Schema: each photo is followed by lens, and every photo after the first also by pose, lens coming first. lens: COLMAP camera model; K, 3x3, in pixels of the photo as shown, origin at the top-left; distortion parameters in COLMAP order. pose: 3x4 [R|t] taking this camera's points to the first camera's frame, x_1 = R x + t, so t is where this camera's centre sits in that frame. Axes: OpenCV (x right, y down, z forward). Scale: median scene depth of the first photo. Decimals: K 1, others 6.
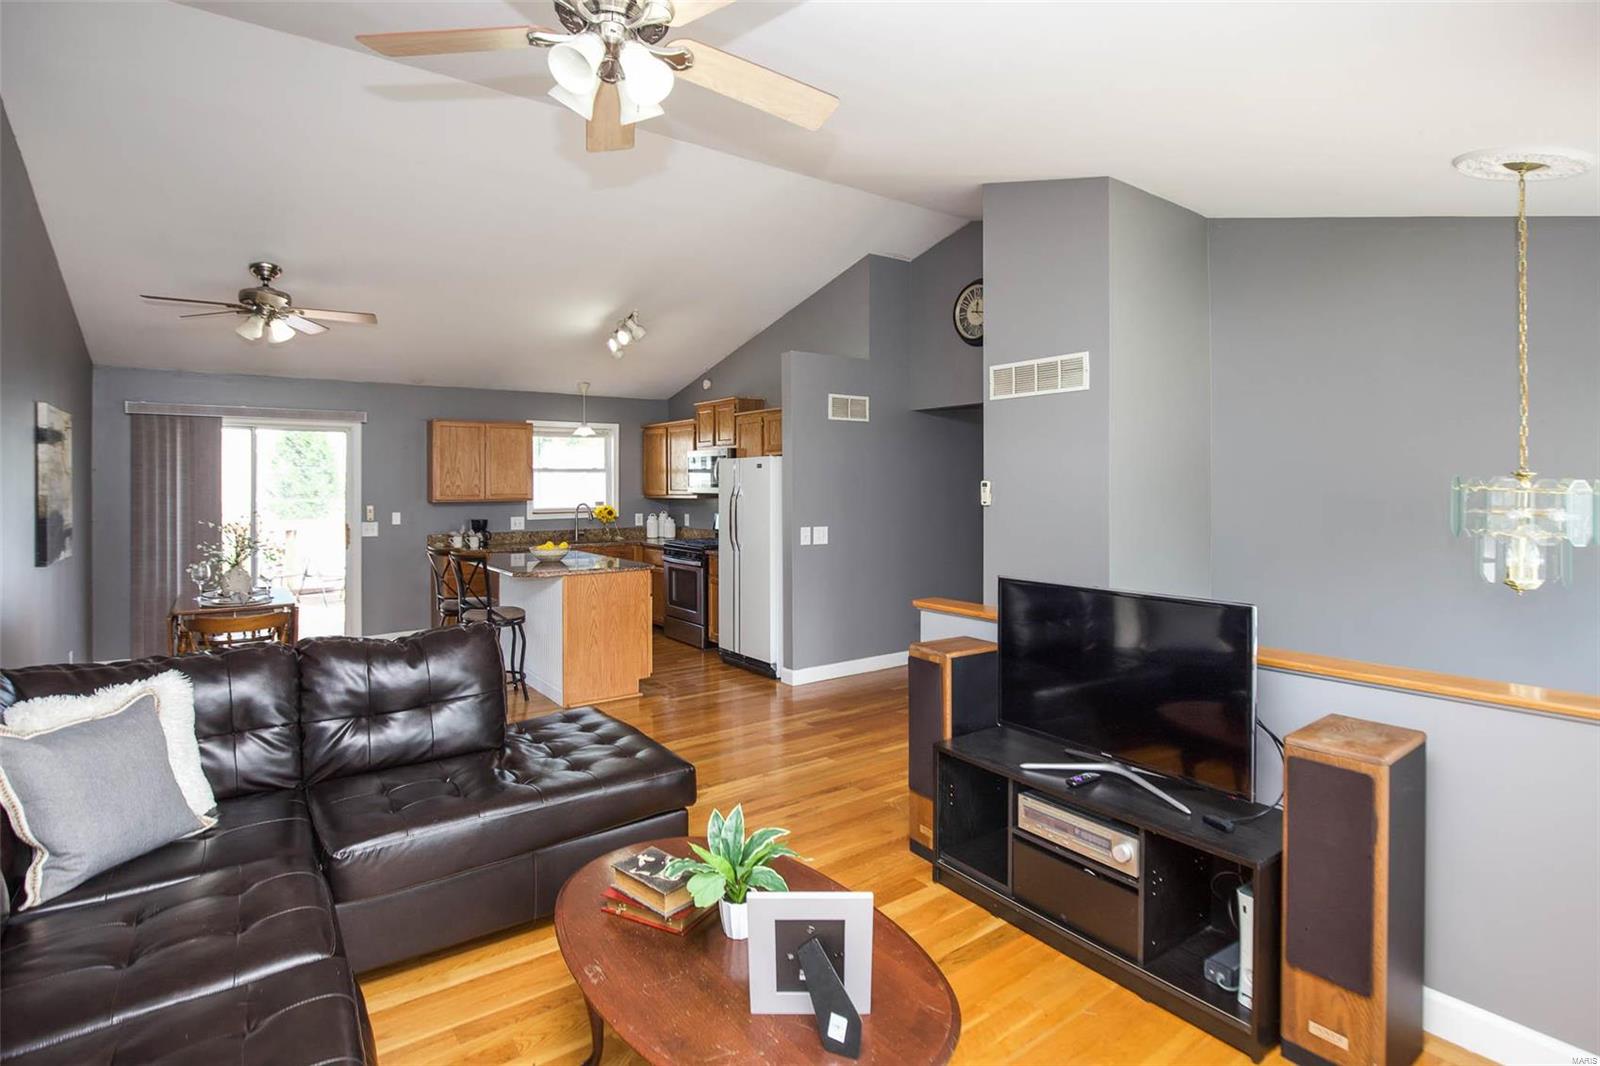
lens RADIAL K [[802.7, 0, 806.8], [0, 802.7, 480.0], [0, 0, 1]] dist [-0.023453, -0.000277]
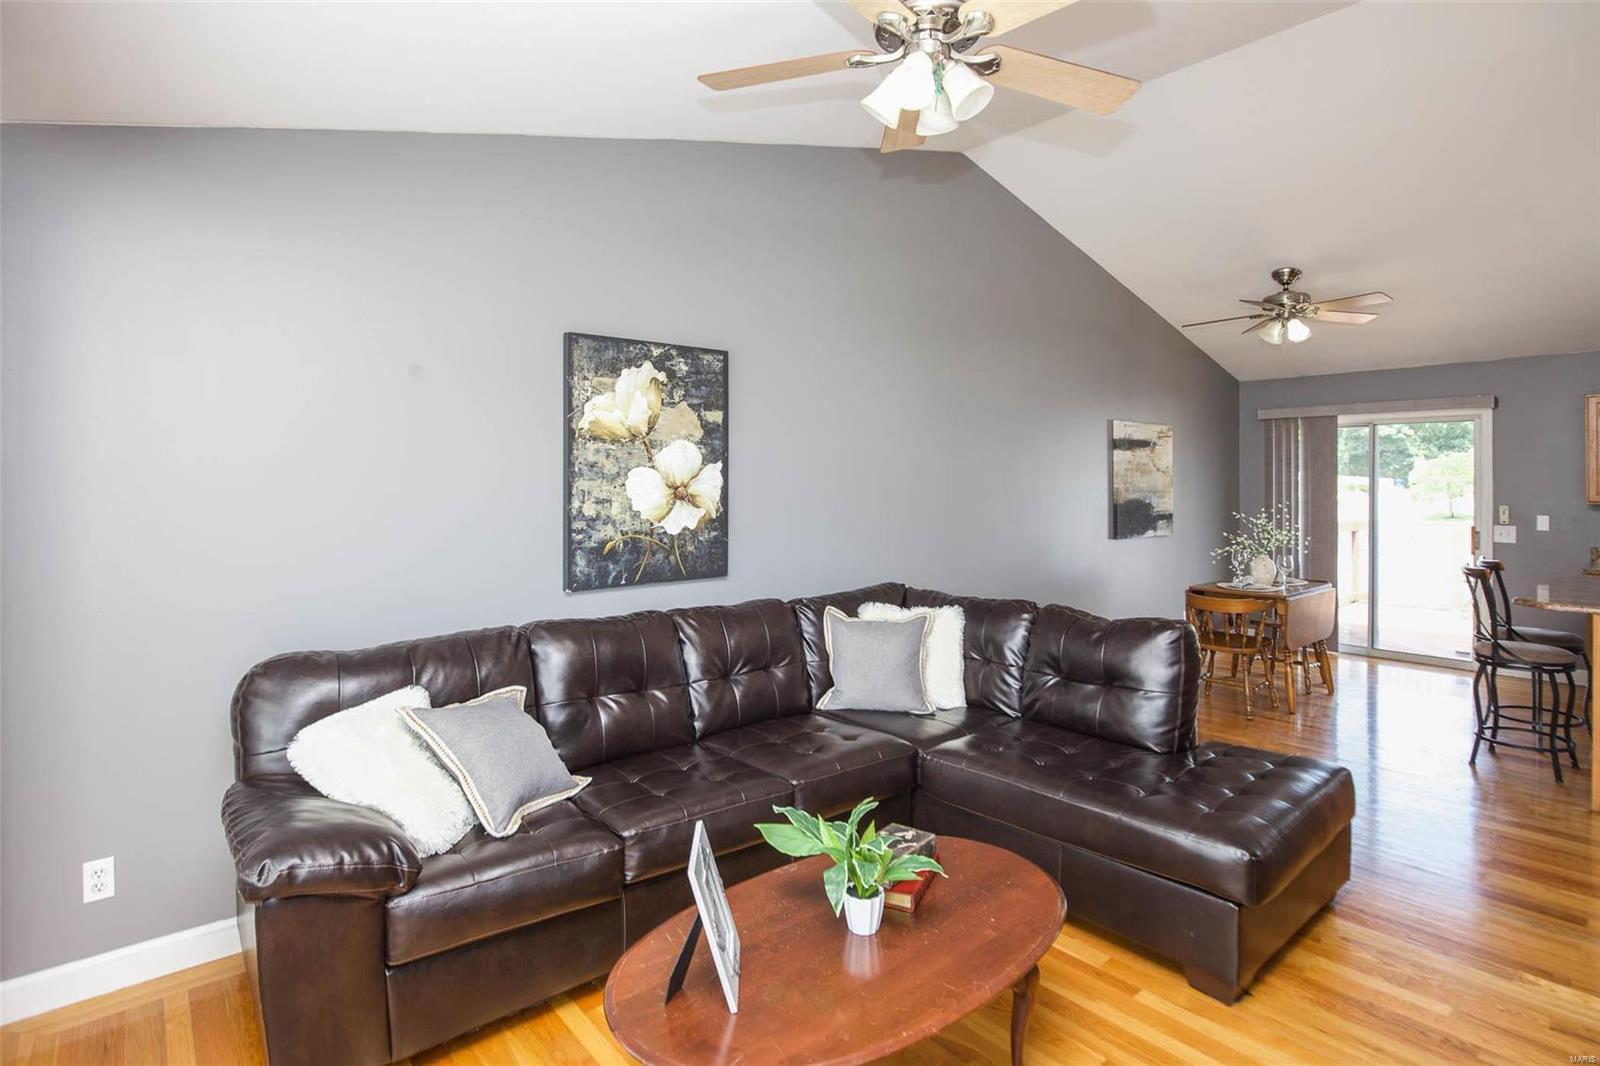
lens RADIAL K [[802.7, 0, 806.8], [0, 802.7, 480.0], [0, 0, 1]] dist [-0.023453, -0.000277]
pose [[0.074441, -0.001215, -0.997225, 0.225734], [0.003587, 0.999993, -0.000951, 0.003080], [0.997219, -0.003506, 0.074445, 0.207490]]
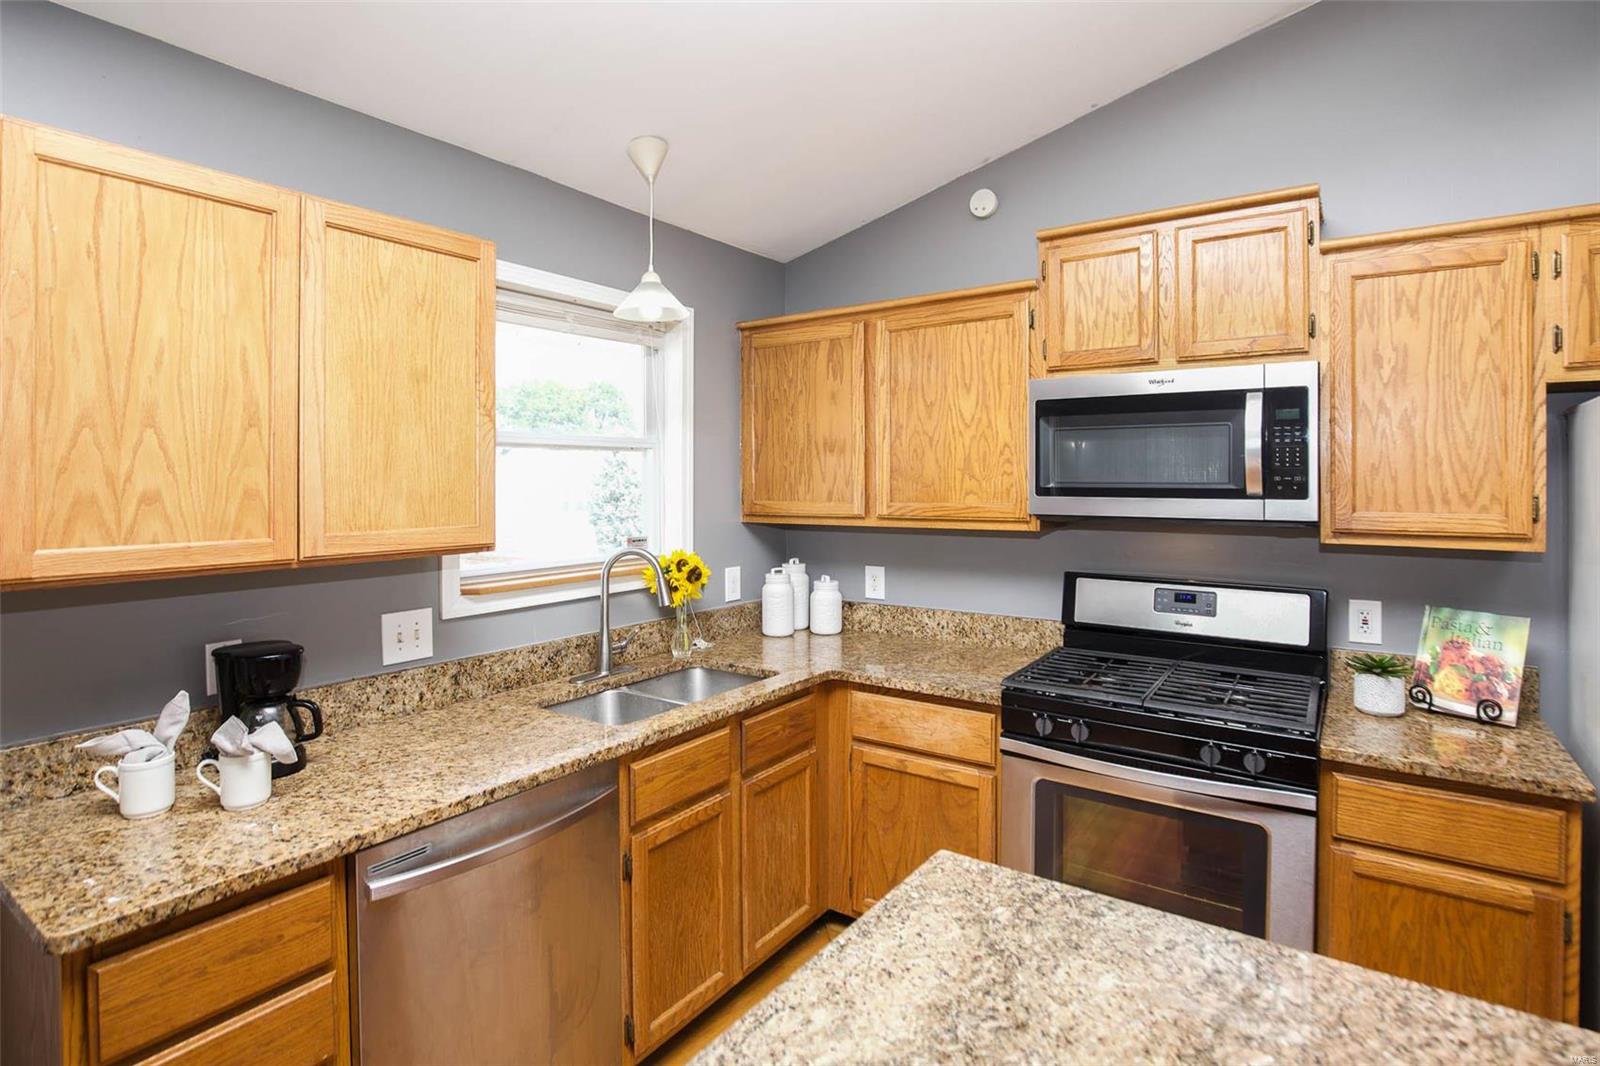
lens RADIAL K [[802.7, 0, 806.8], [0, 802.7, 480.0], [0, 0, 1]] dist [-0.023453, -0.000277]
pose [[0.947674, 0.003337, 0.319222, -0.359418], [-0.004193, 0.999989, 0.001995, 0.002611], [-0.319212, -0.003230, 0.947678, 0.797561]]
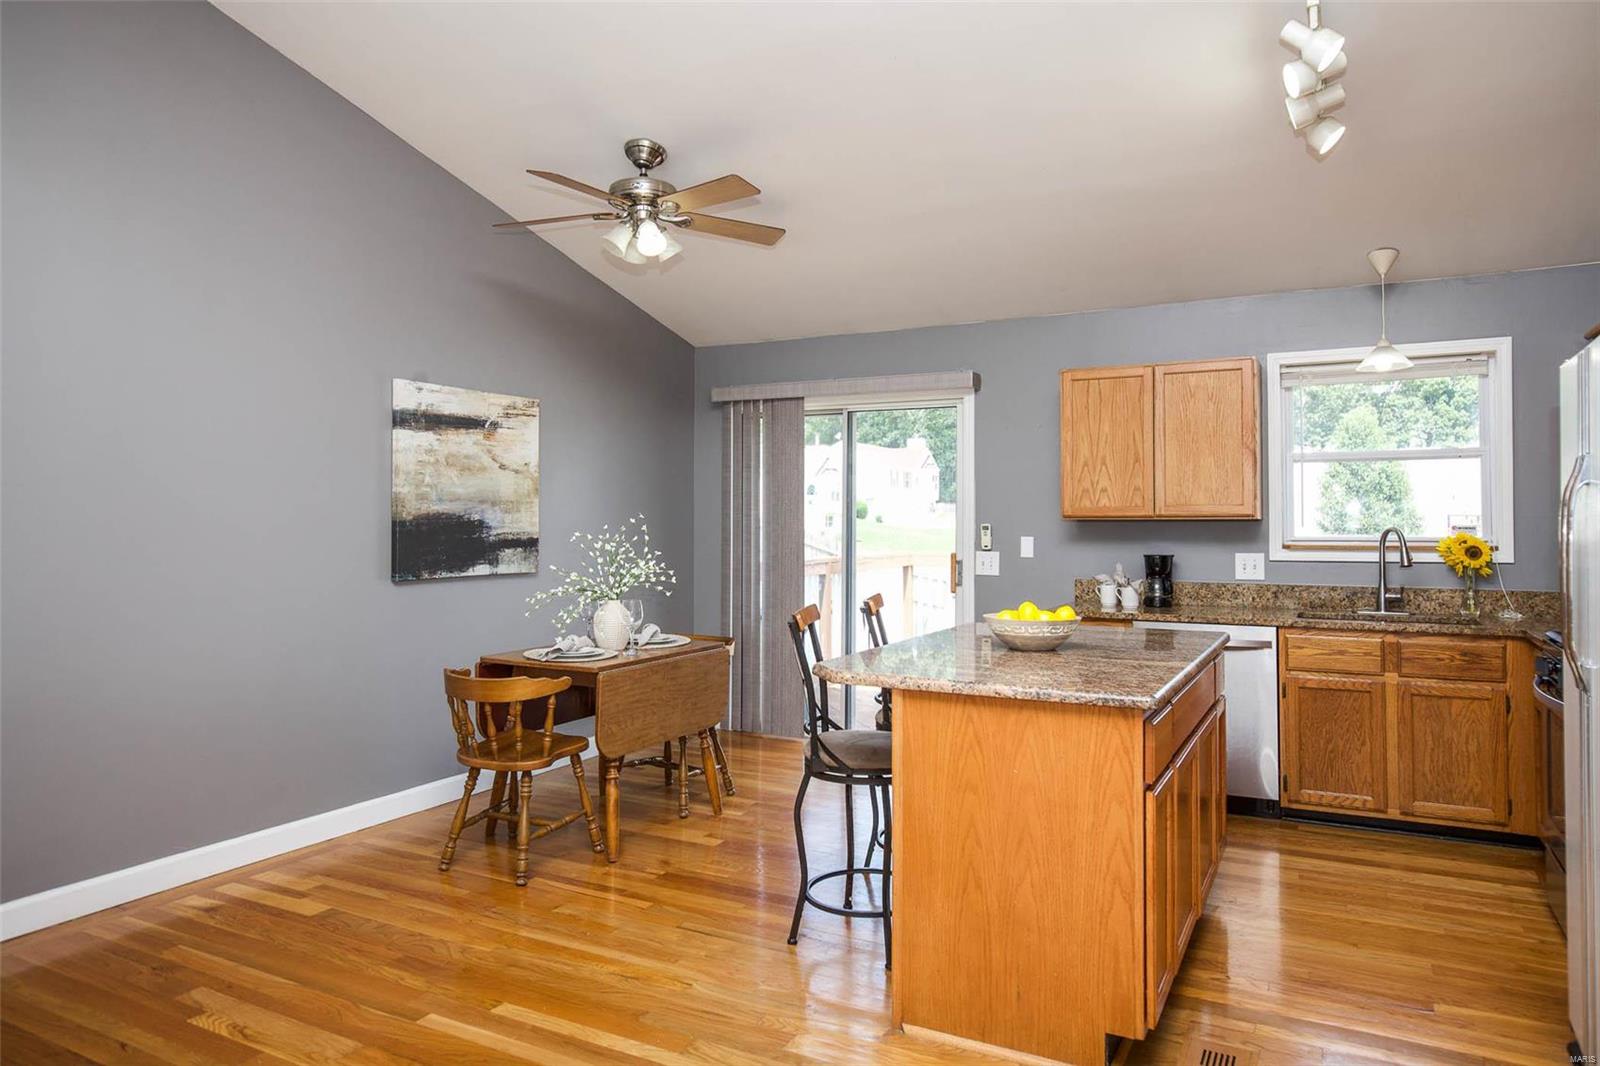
lens RADIAL K [[1028.0, 0, 800.6], [0, 1028.0, 514.2], [0, 0, 1]] dist [-0.003019, 0.000129]
pose [[0.429445, -0.000053, -0.903093, 0.098809], [0.000529, 1.000000, 0.000193, 0.024515], [0.903093, -0.000561, 0.429445, 0.539198]]
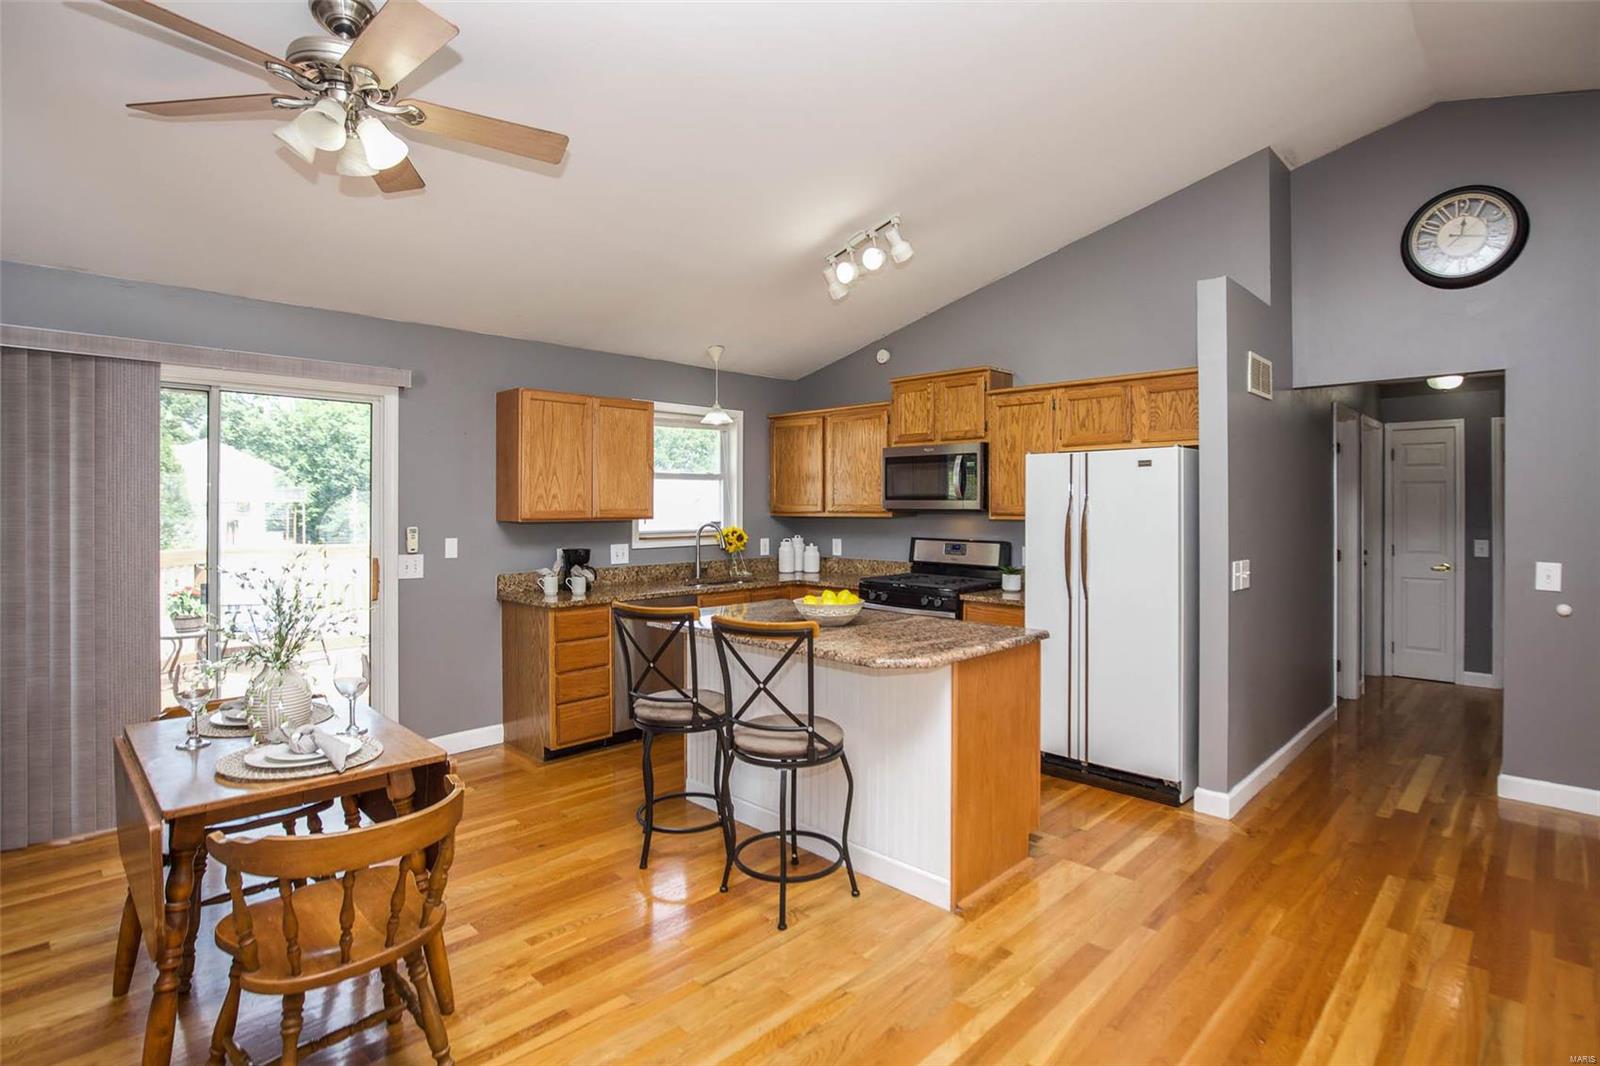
lens RADIAL K [[789.1, 0, 801.9], [0, 789.1, 505.2], [0, 0, 1]] dist [-0.020292, 0.000442]
pose [[0.988006, 0.004885, 0.154339, -0.350347], [-0.005419, 0.999981, 0.003042, 0.012264], [-0.154321, -0.003841, 0.988013, 0.370217]]
